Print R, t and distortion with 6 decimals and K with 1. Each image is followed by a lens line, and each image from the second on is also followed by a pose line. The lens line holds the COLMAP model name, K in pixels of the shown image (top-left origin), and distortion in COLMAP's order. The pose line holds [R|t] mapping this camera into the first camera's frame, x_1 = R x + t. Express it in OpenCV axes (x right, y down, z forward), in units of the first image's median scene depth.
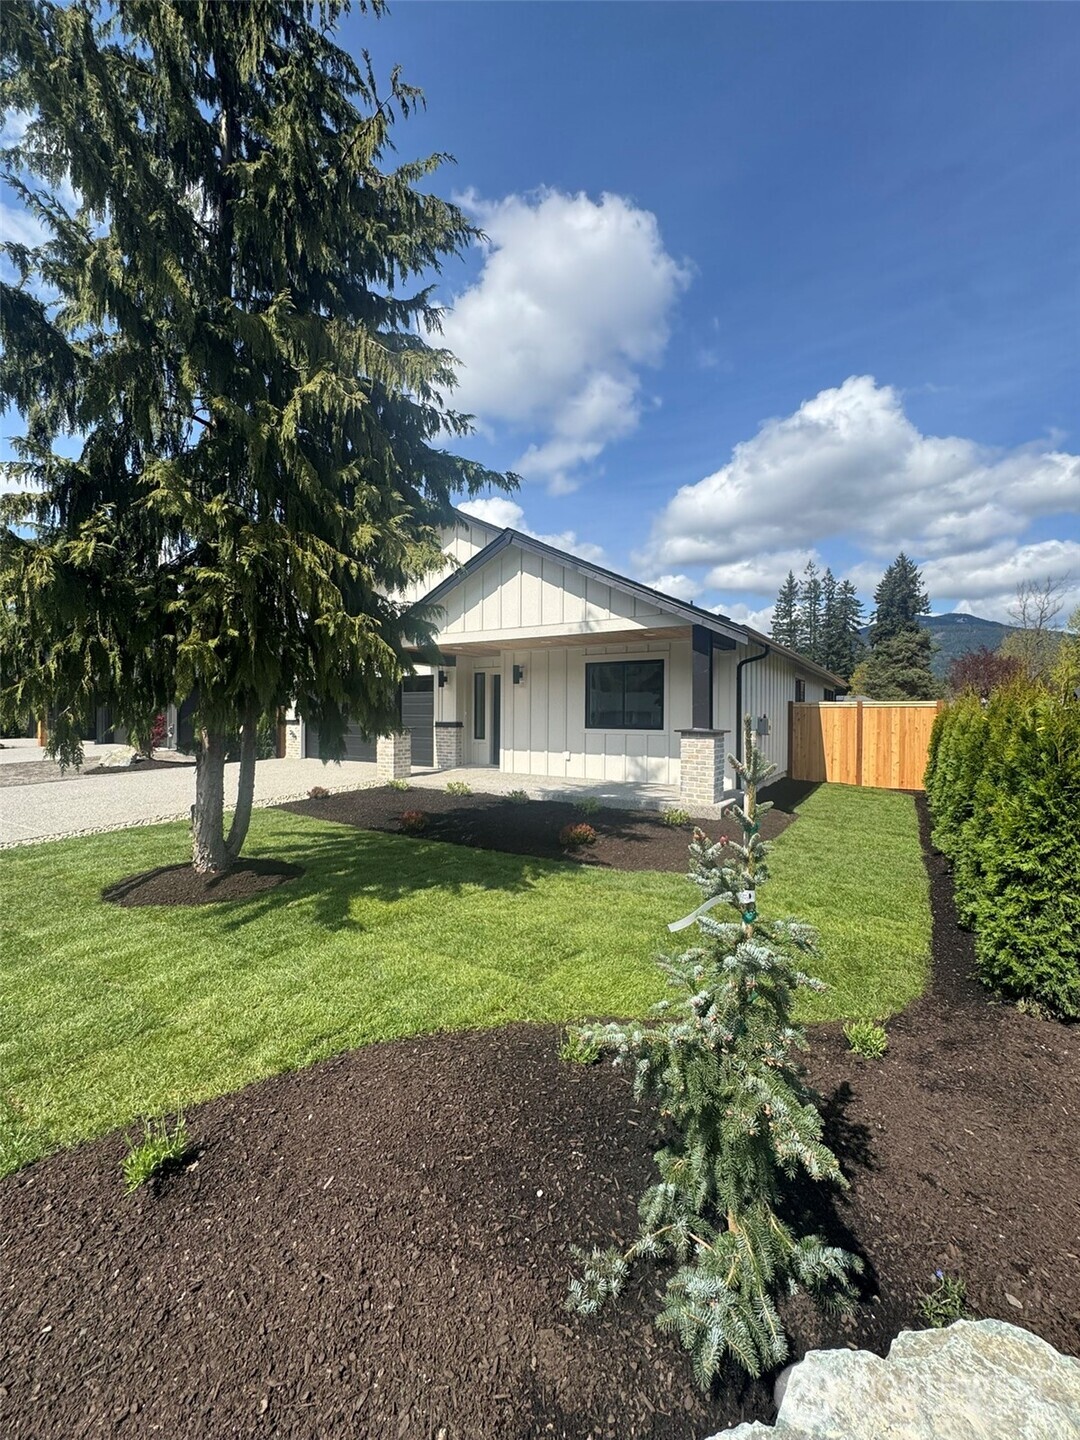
lens RADIAL K [[577.0, 0, 540.0], [0, 577.0, 720.0], [0, 0, 1]] dist [-0.003368, 0.000144]
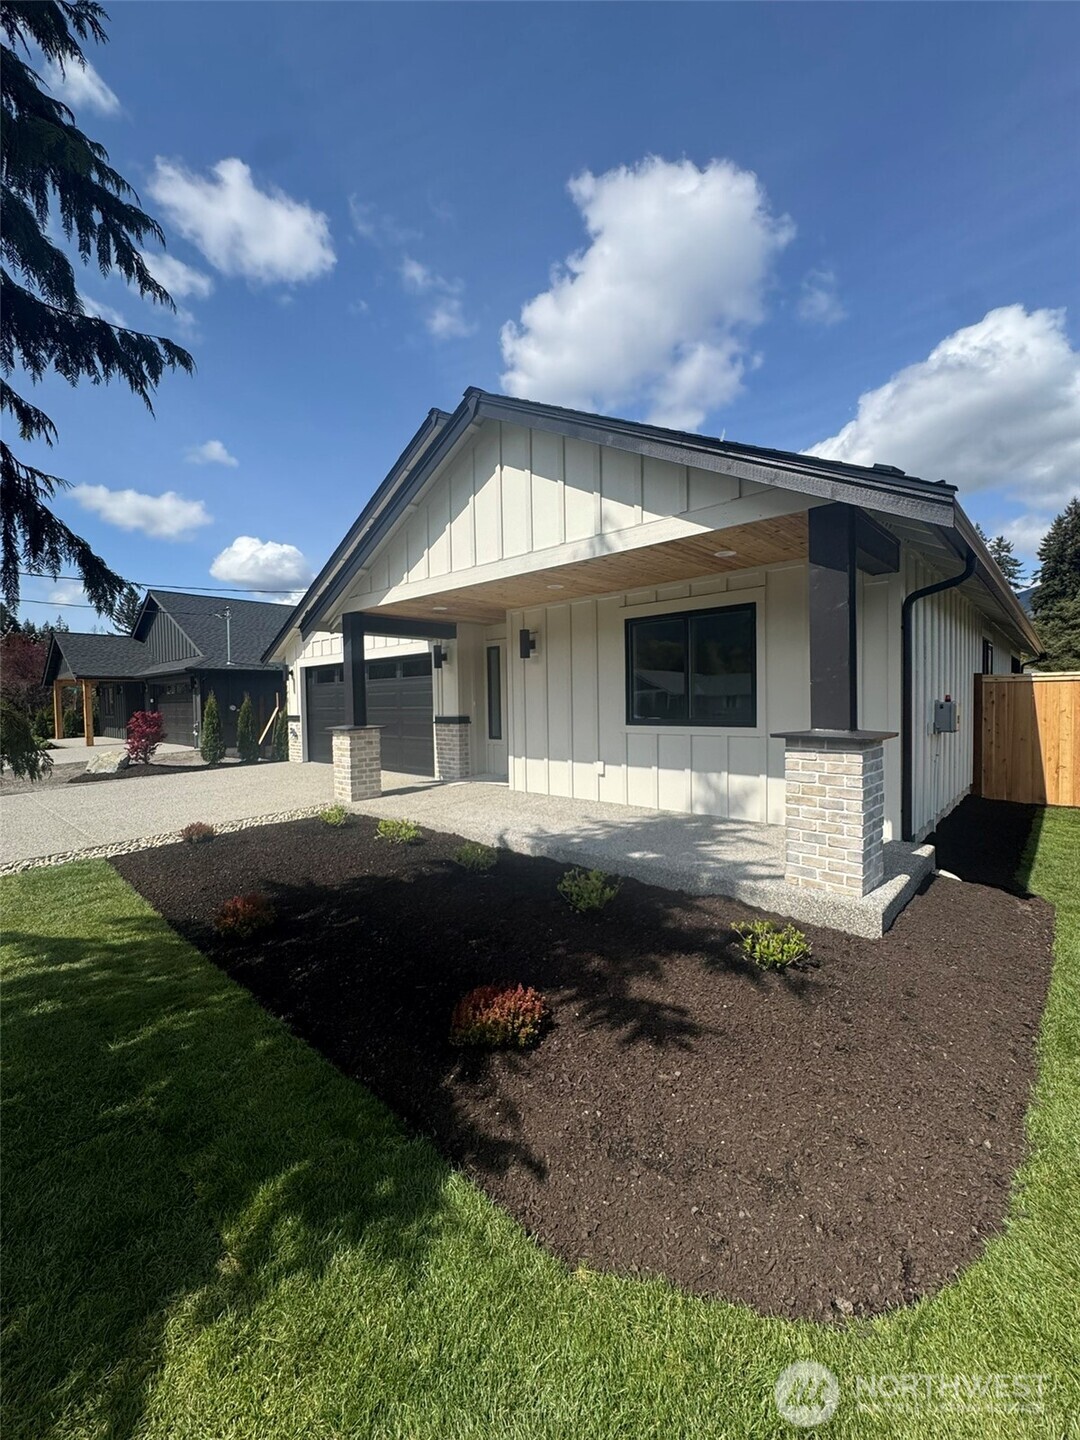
lens RADIAL K [[572.8, 0, 538.5], [0, 572.8, 721.8], [0, 0, 1]] dist [-0.001332, 0.000186]
pose [[0.982847, -0.015552, -0.183767, 0.096128], [0.020314, 0.999504, 0.024059, -0.005347], [0.183302, -0.027379, 0.982675, 0.364392]]
